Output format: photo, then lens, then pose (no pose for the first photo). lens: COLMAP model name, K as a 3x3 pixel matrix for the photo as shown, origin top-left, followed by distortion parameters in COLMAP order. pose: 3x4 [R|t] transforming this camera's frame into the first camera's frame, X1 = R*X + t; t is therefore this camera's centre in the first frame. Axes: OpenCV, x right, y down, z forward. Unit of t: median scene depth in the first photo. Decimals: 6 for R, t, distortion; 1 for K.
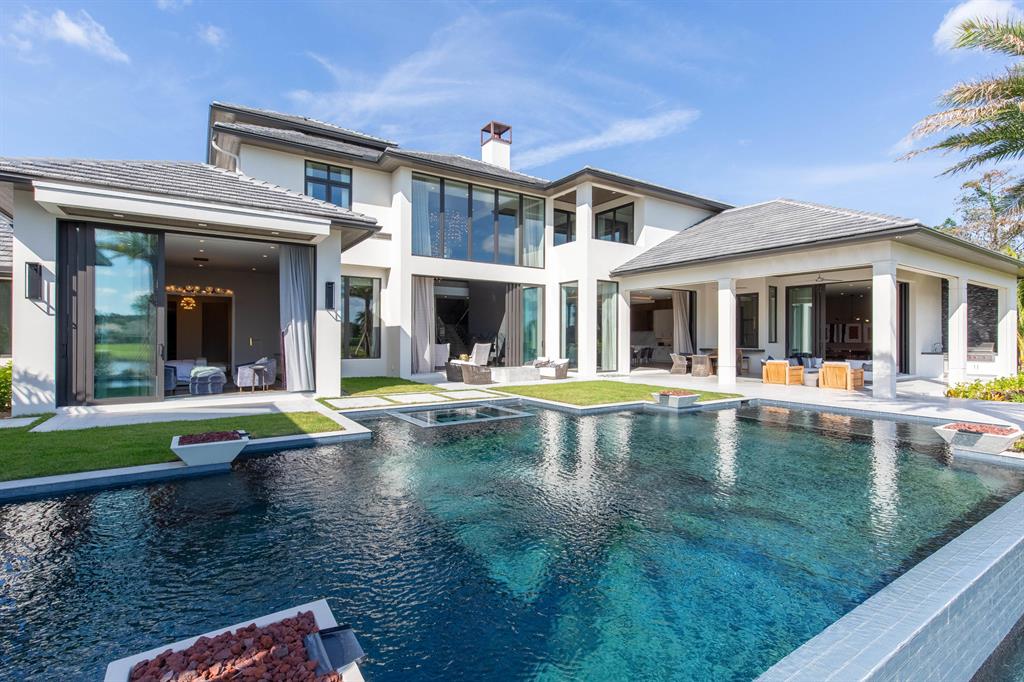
lens RADIAL K [[477.2, 0, 512.0], [0, 477.2, 341.0], [0, 0, 1]] dist [0.012993, -0.000526]
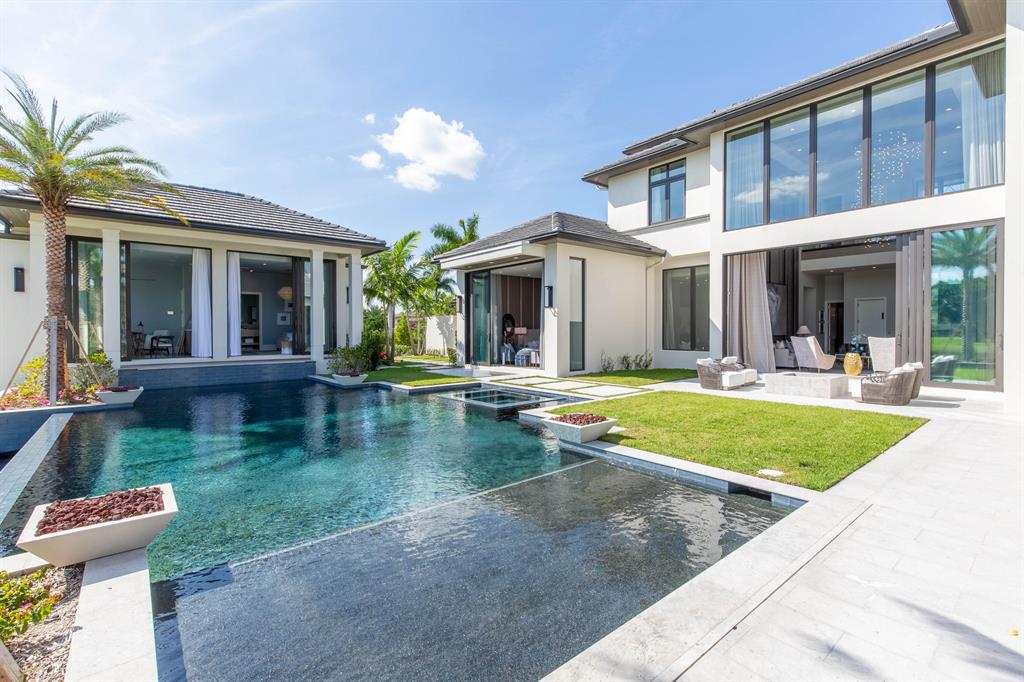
lens RADIAL K [[465.6, 0, 512.0], [0, 465.6, 341.0], [0, 0, 1]] dist [0.016284, 0.000120]
pose [[0.115108, 0.020632, -0.993139, 0.545881], [-0.001057, 0.999786, 0.020648, -0.001572], [0.993352, -0.001327, 0.115105, 0.493547]]
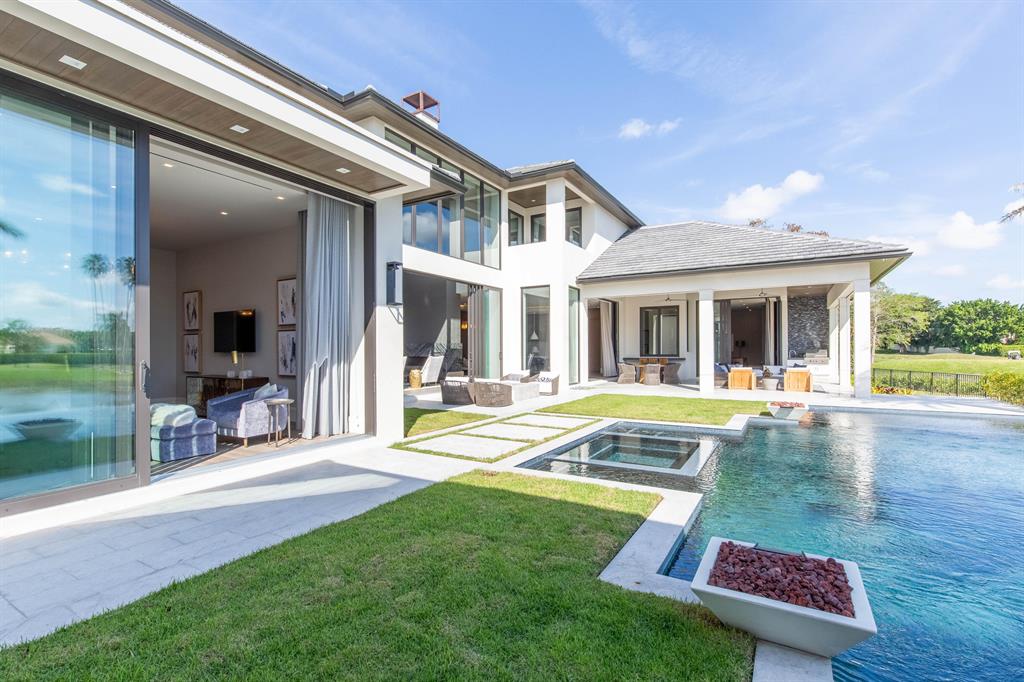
lens RADIAL K [[468.5, 0, 501.1], [0, 468.5, 353.1], [0, 0, 1]] dist [0.001956, -0.000048]
pose [[0.901939, -0.010698, 0.431730, -0.340739], [0.009846, 0.999943, 0.004208, -0.001760], [-0.431750, 0.000455, 0.901993, 0.239841]]
